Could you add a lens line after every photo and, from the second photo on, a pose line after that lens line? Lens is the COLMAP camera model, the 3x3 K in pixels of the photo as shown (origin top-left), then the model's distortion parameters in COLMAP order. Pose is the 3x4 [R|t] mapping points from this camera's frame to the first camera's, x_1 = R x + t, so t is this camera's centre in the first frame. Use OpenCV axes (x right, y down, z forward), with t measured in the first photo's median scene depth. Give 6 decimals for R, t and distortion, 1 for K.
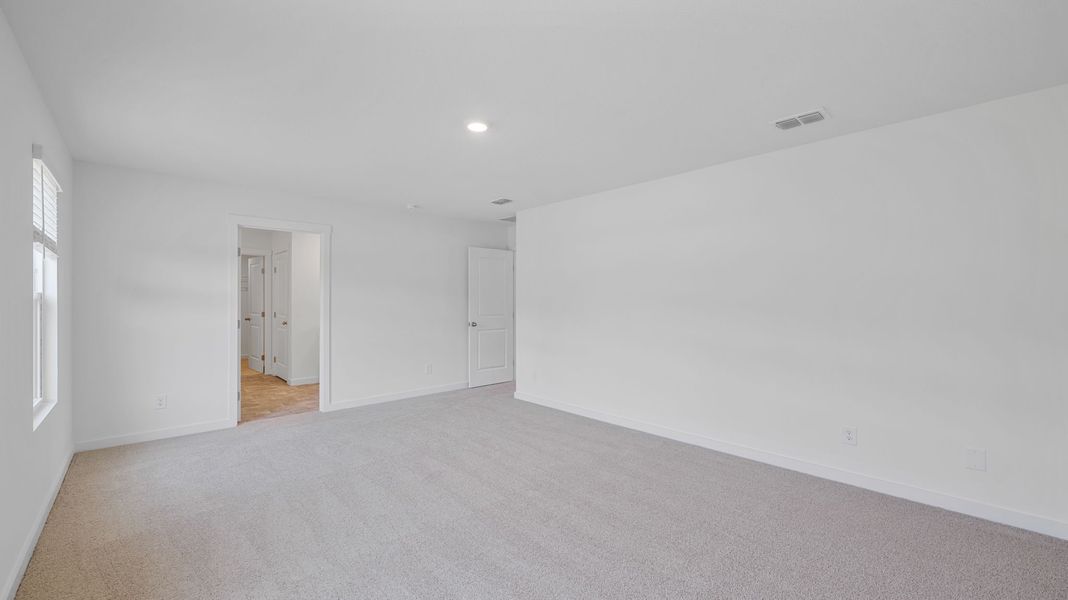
lens RADIAL K [[428.4, 0, 530.7], [0, 428.4, 290.7], [0, 0, 1]] dist [0.000336, -0.000030]
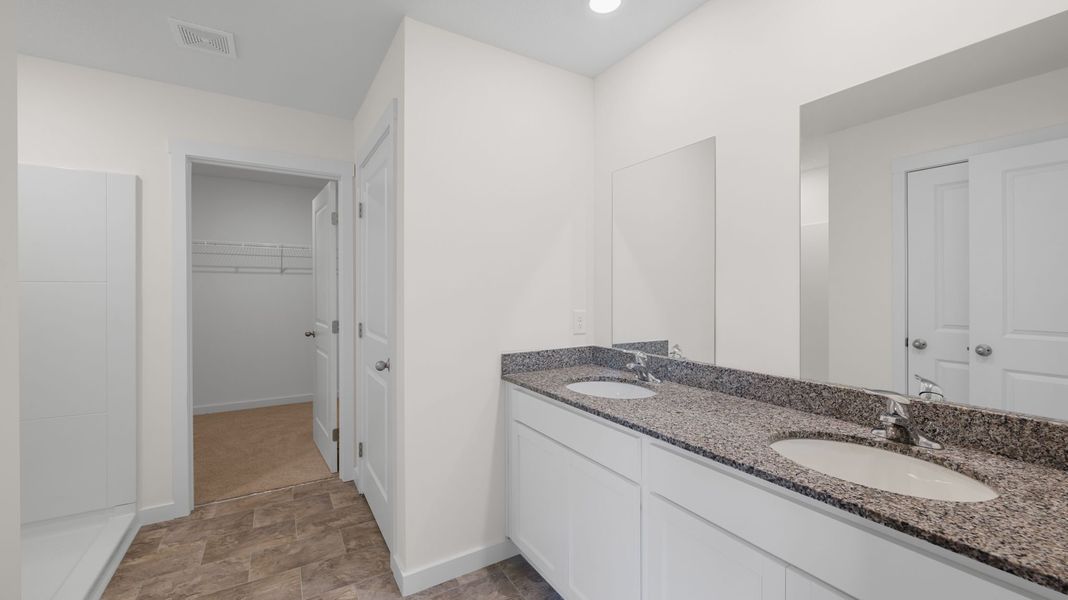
lens RADIAL K [[428.4, 0, 535.0], [0, 428.4, 291.0], [0, 0, 1]] dist [0.000336, -0.000030]
pose [[0.981817, 0.004639, -0.189772, -0.369276], [-0.003184, 0.999963, 0.007967, 0.017763], [0.189802, -0.007218, 0.981796, 0.648504]]
